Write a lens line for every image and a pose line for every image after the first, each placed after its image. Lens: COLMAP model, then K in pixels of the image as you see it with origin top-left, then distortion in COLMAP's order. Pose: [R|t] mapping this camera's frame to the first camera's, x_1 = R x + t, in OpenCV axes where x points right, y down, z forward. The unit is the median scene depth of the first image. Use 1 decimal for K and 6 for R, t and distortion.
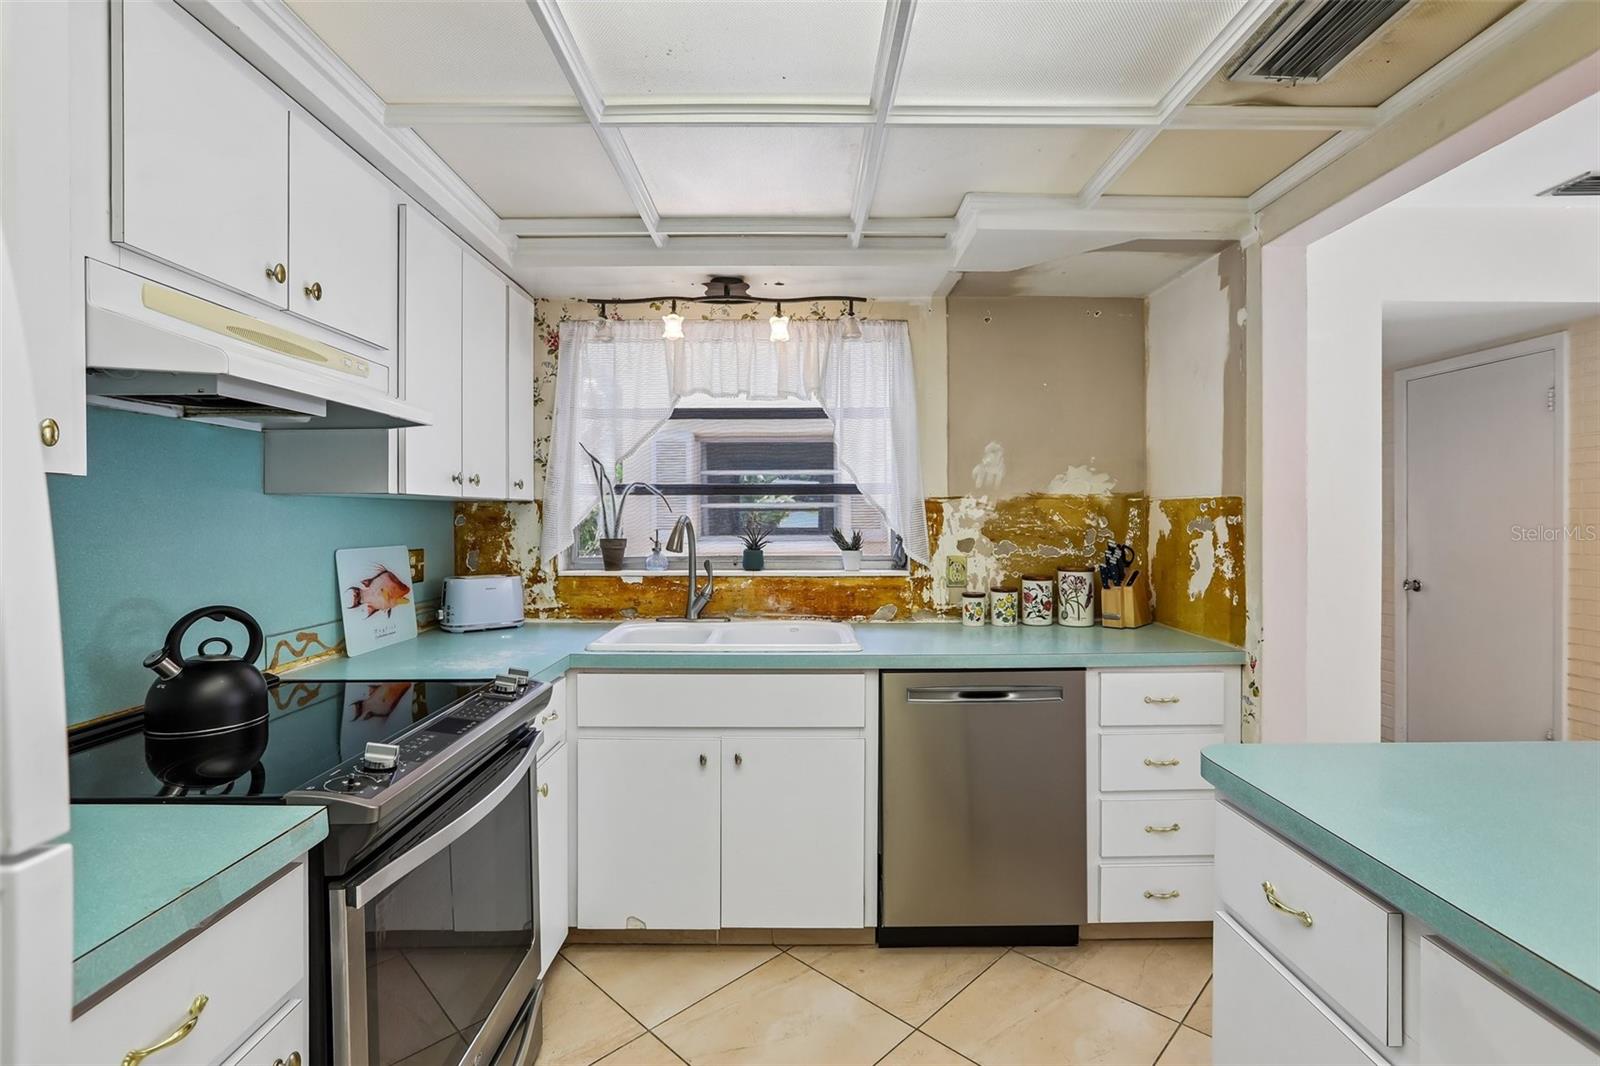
lens RADIAL K [[738.0, 0, 803.0], [0, 738.0, 517.8], [0, 0, 1]] dist [-0.041850, 0.016048]
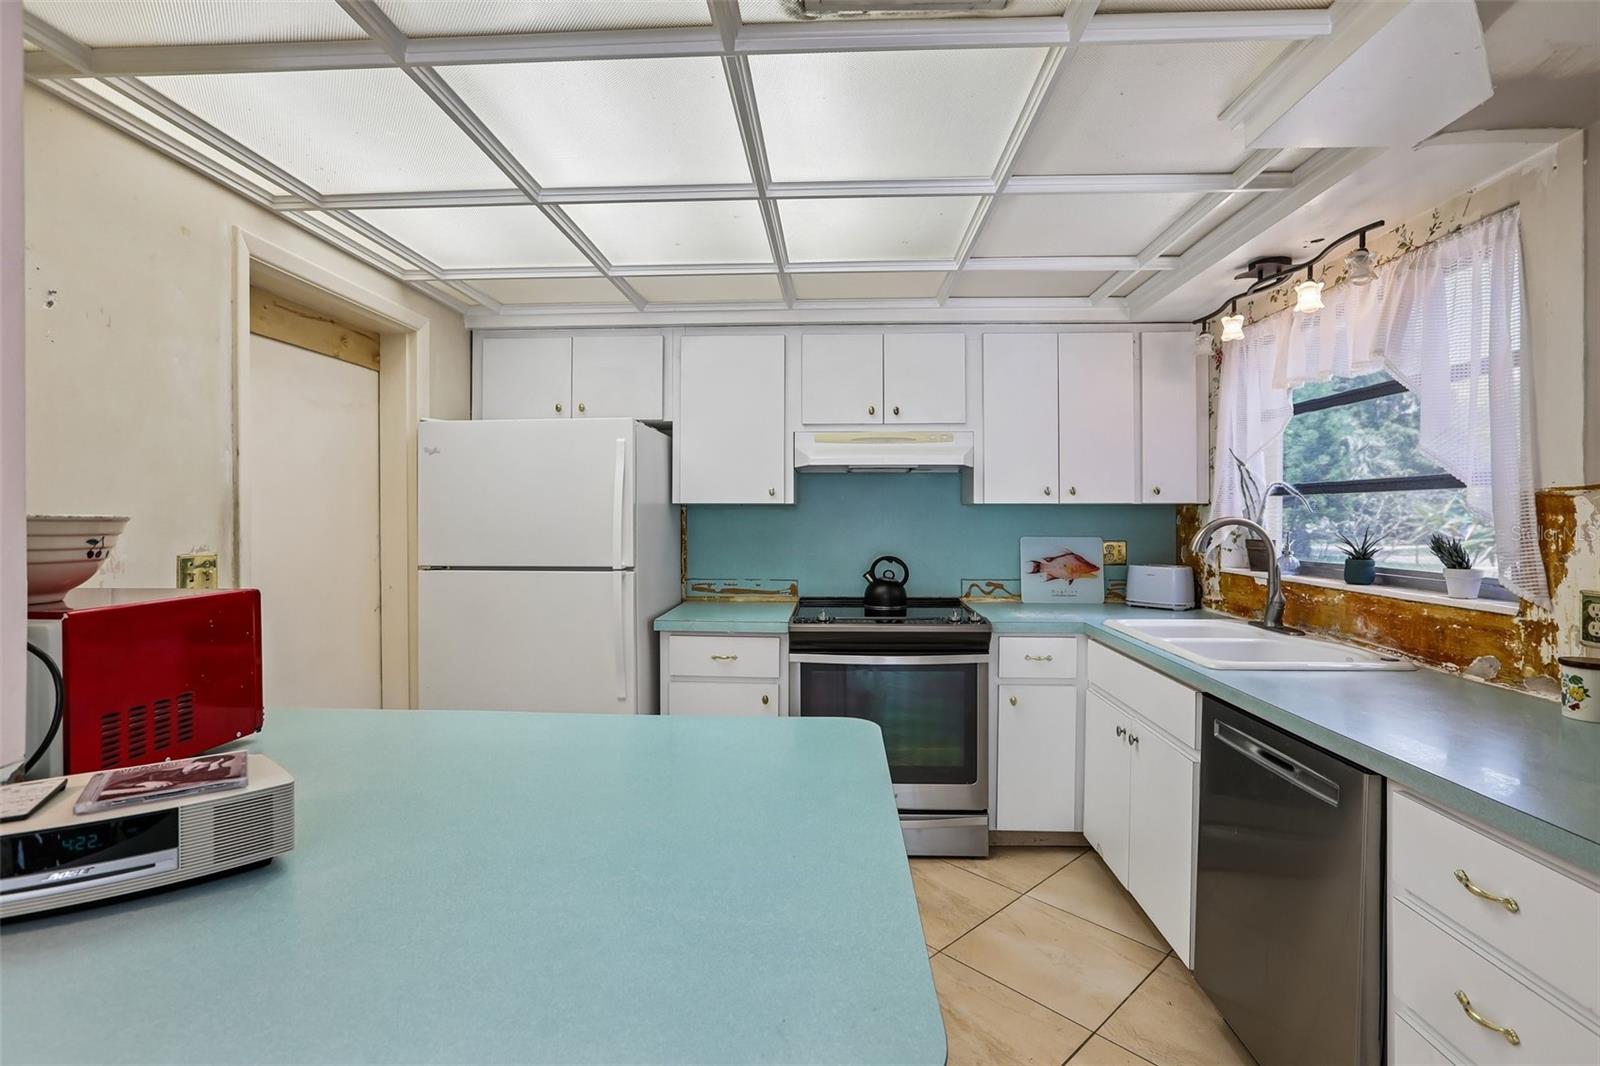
lens RADIAL K [[738.0, 0, 803.0], [0, 738.0, 517.8], [0, 0, 1]] dist [-0.041850, 0.016048]
pose [[-0.052264, 0.005035, -0.998621, 0.779430], [-0.001837, 0.999985, 0.005138, -0.005396], [0.998632, 0.002103, -0.052254, 0.433913]]
